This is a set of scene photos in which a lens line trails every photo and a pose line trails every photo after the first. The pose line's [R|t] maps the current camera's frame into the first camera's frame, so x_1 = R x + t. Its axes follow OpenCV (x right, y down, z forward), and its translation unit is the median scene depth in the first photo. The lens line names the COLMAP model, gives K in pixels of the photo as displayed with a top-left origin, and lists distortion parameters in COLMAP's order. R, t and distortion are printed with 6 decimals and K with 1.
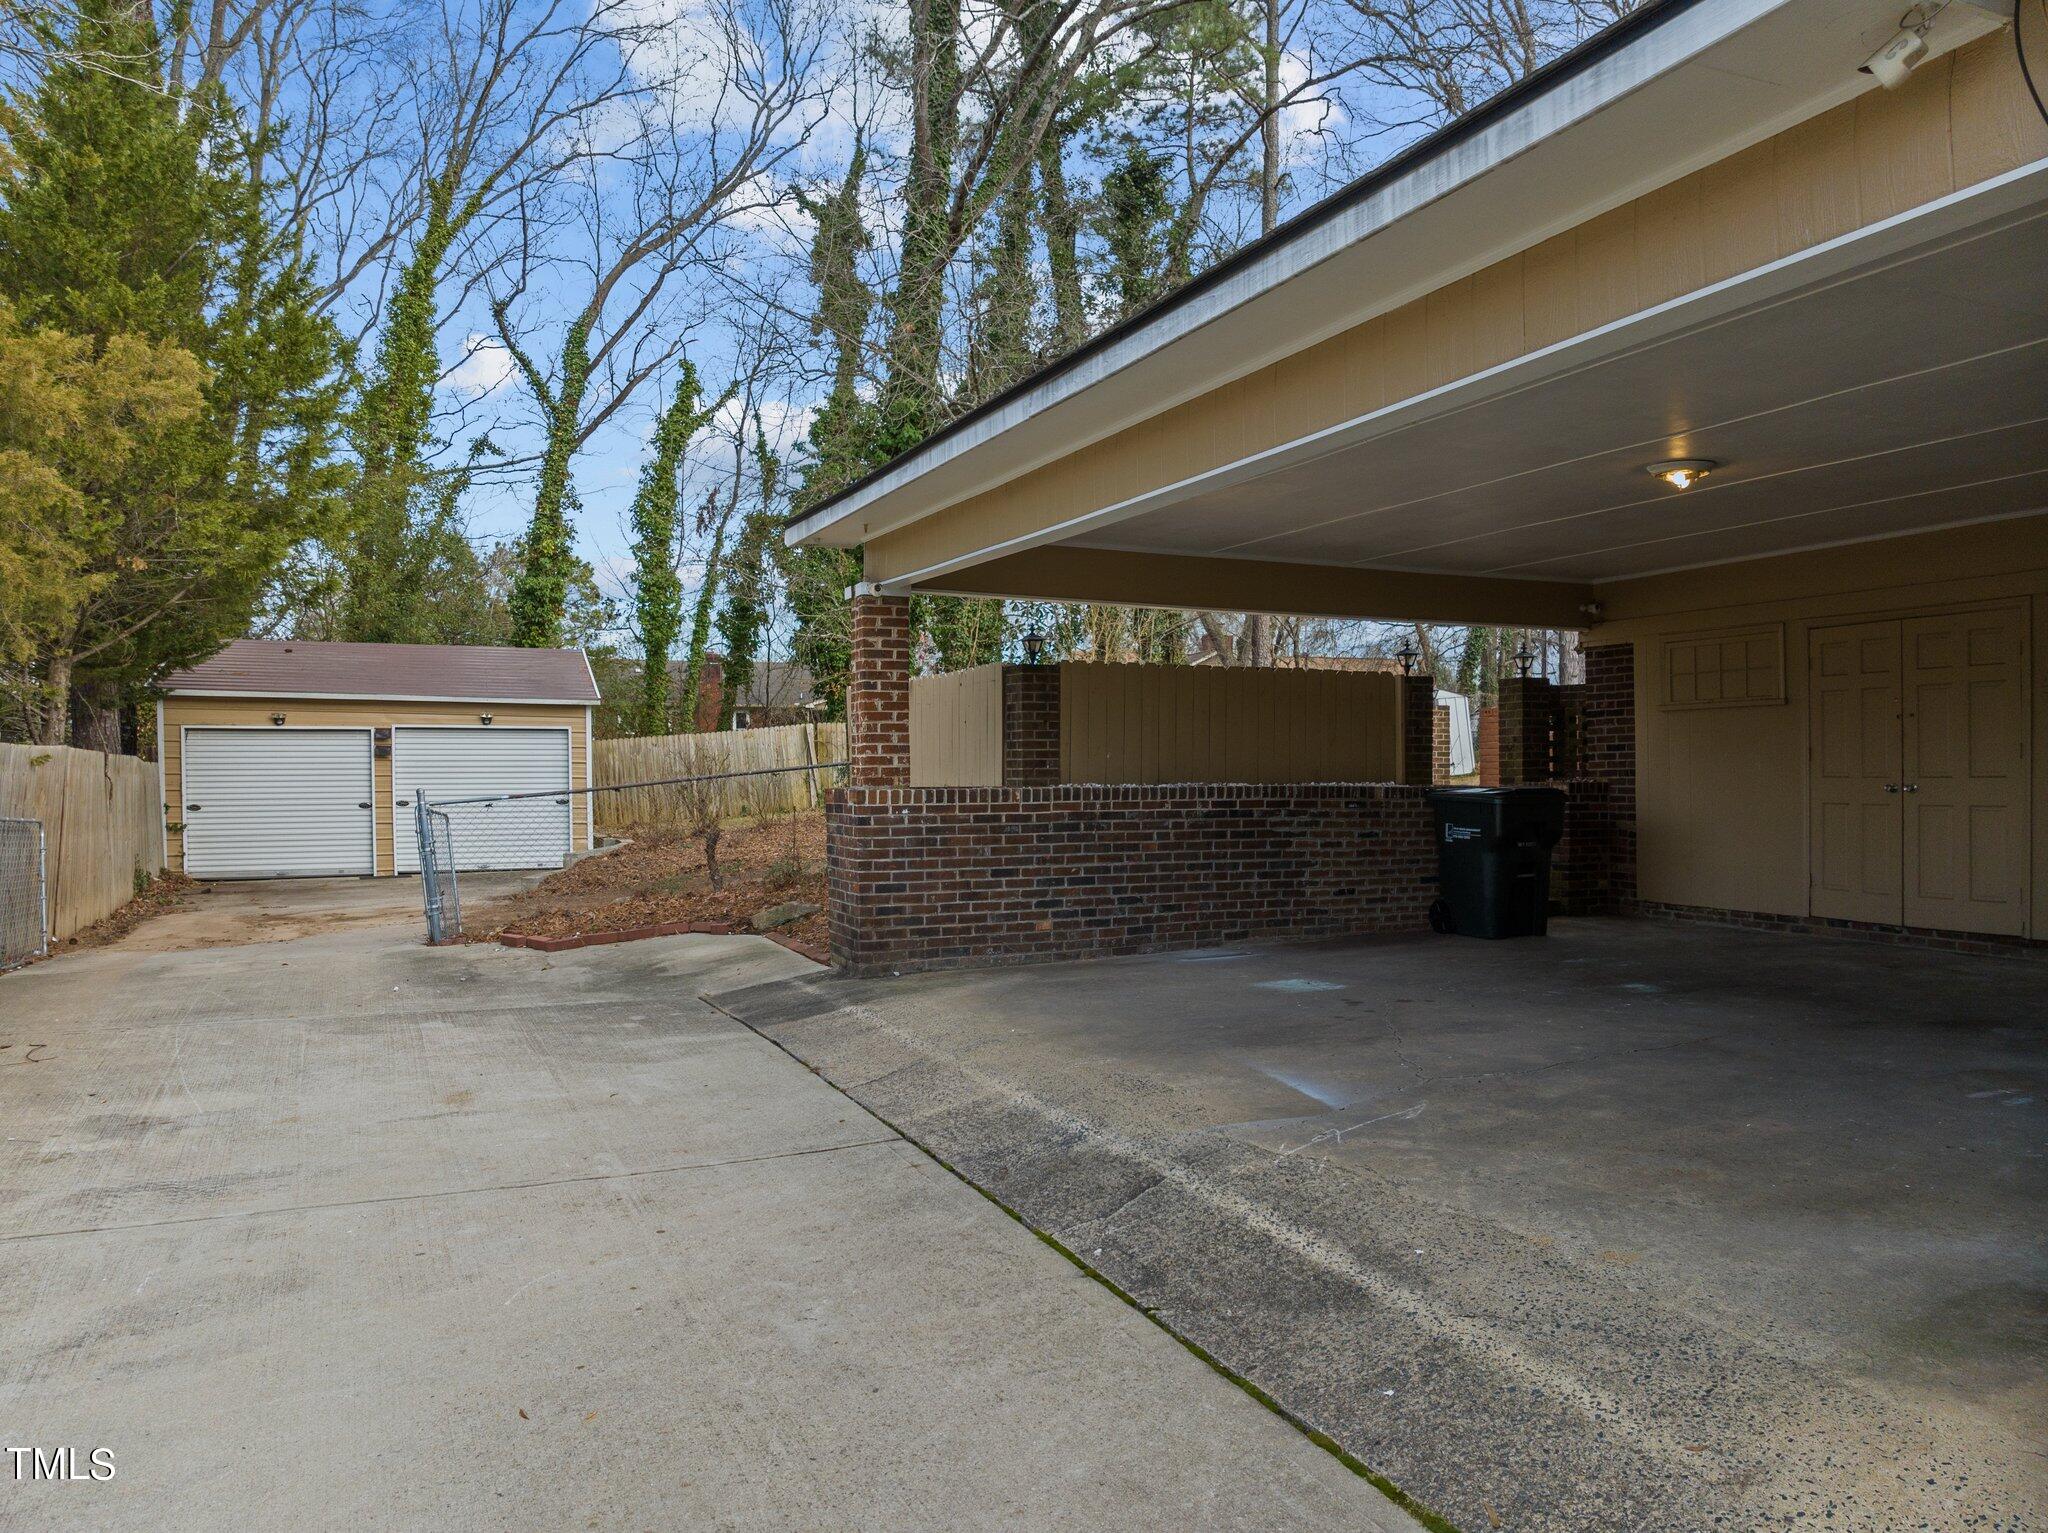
lens RADIAL K [[1433.1, 0, 1024.7], [0, 1433.1, 786.1], [0, 0, 1]] dist [-0.036886, -0.004312]
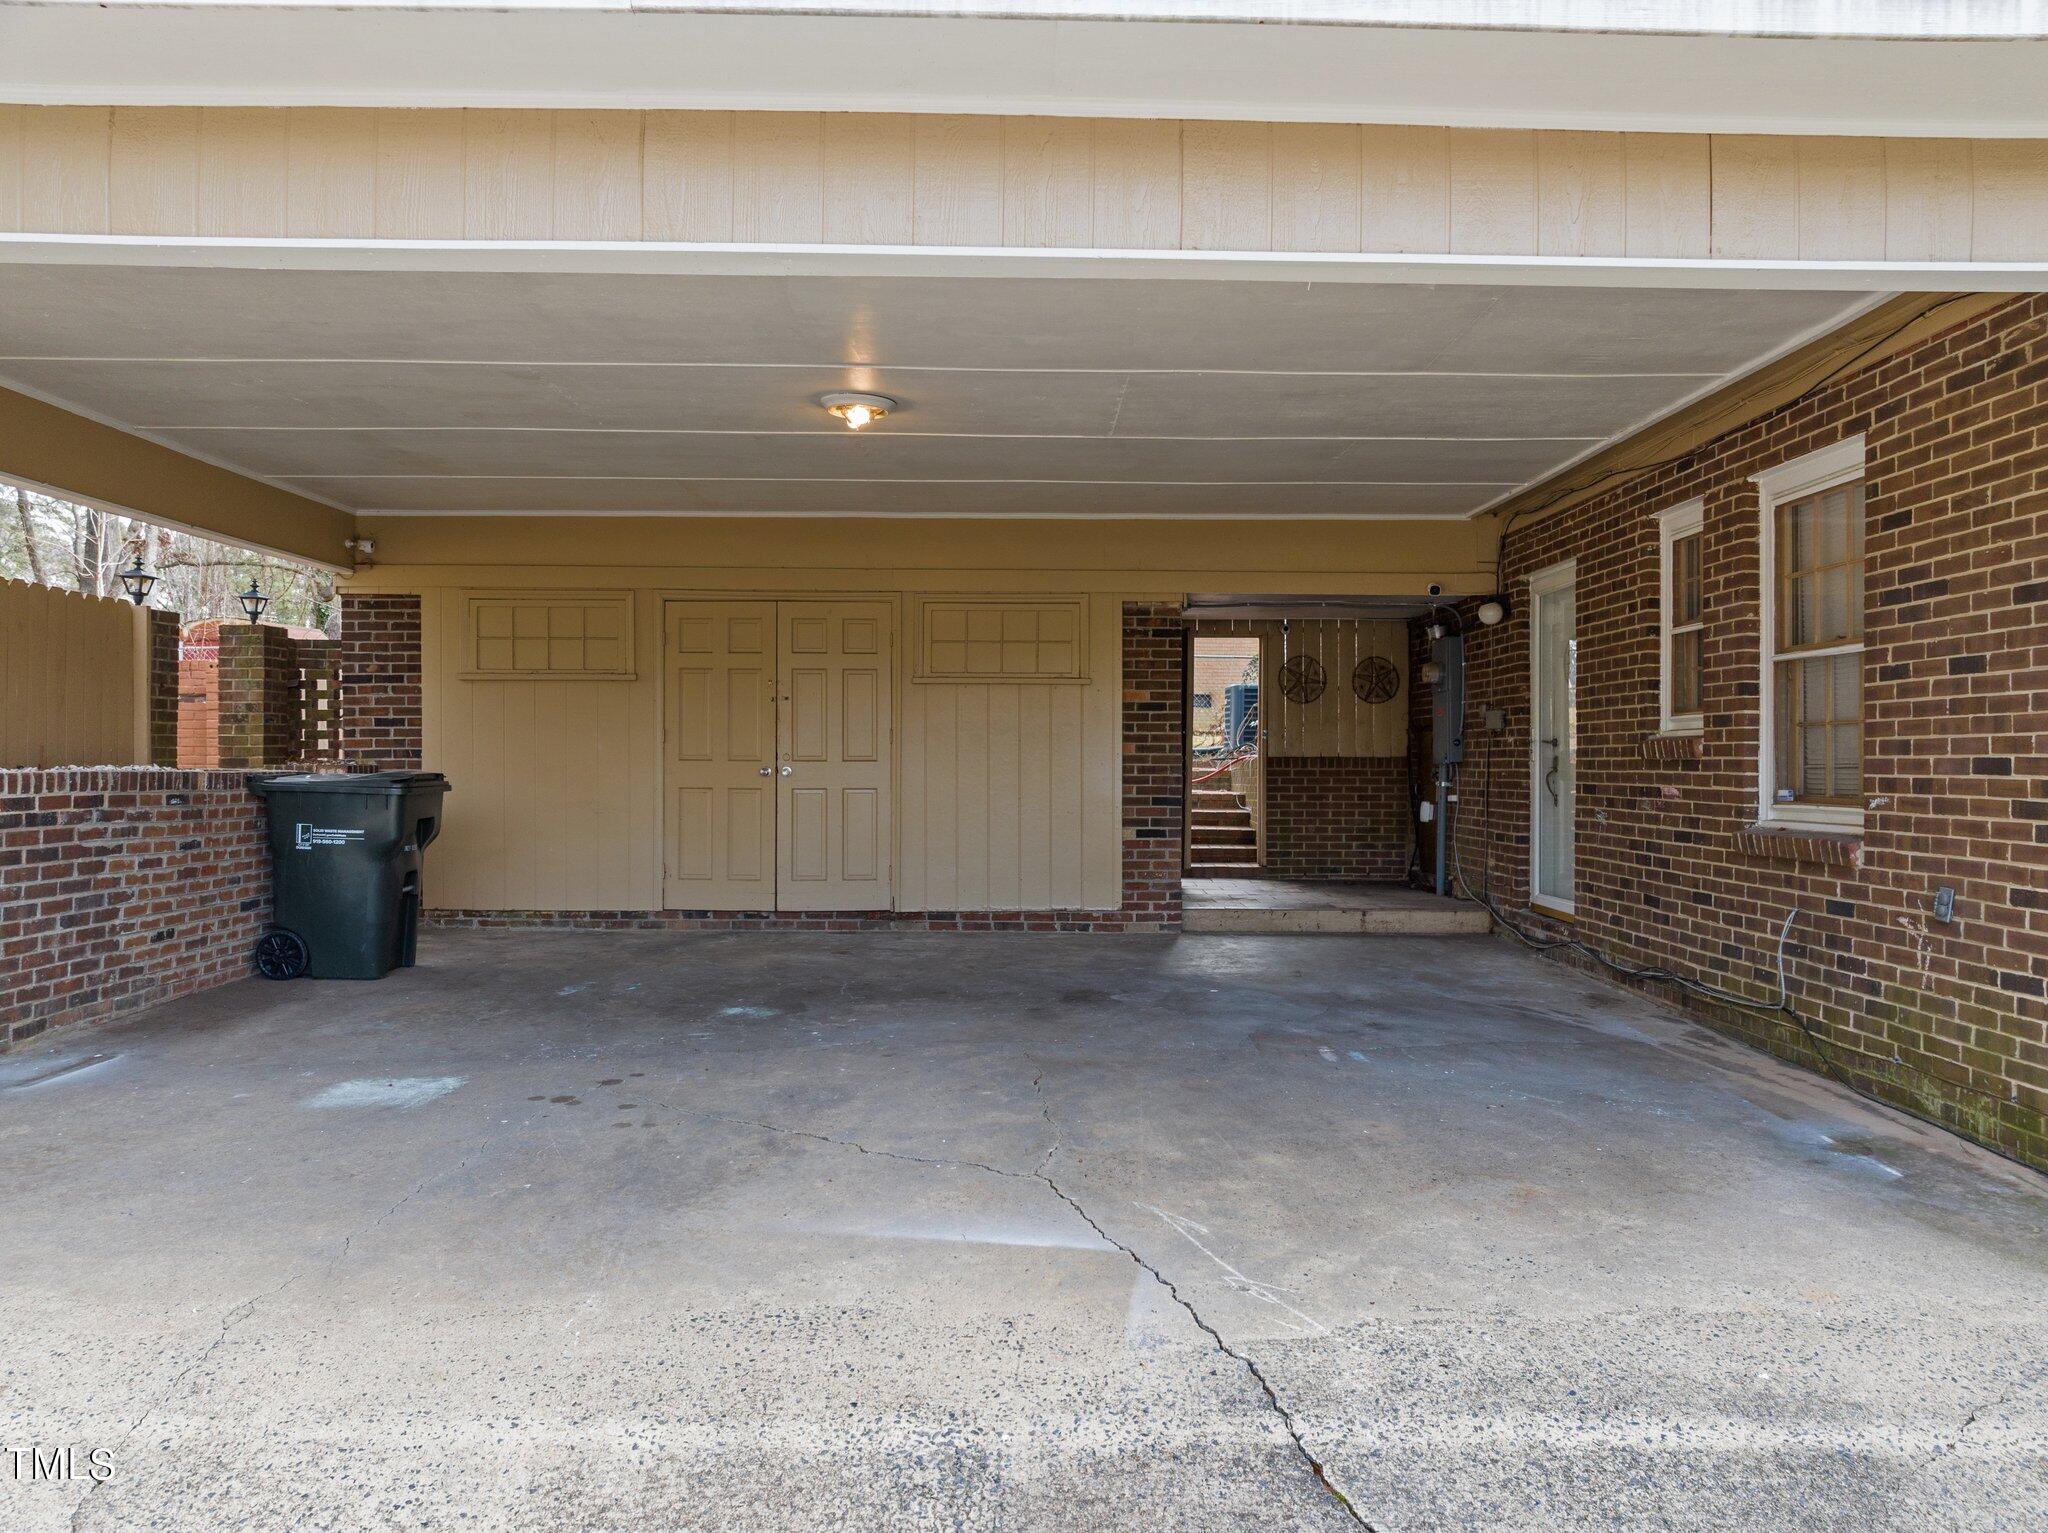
lens RADIAL K [[1452.1, 0, 1028.0], [0, 1452.1, 775.2], [0, 0, 1]] dist [-0.039981, 0.007463]
pose [[0.391778, -0.005524, 0.920043, -0.281531], [0.000463, 0.999983, 0.005807, -0.002442], [-0.920059, -0.001849, 0.391774, 0.505233]]
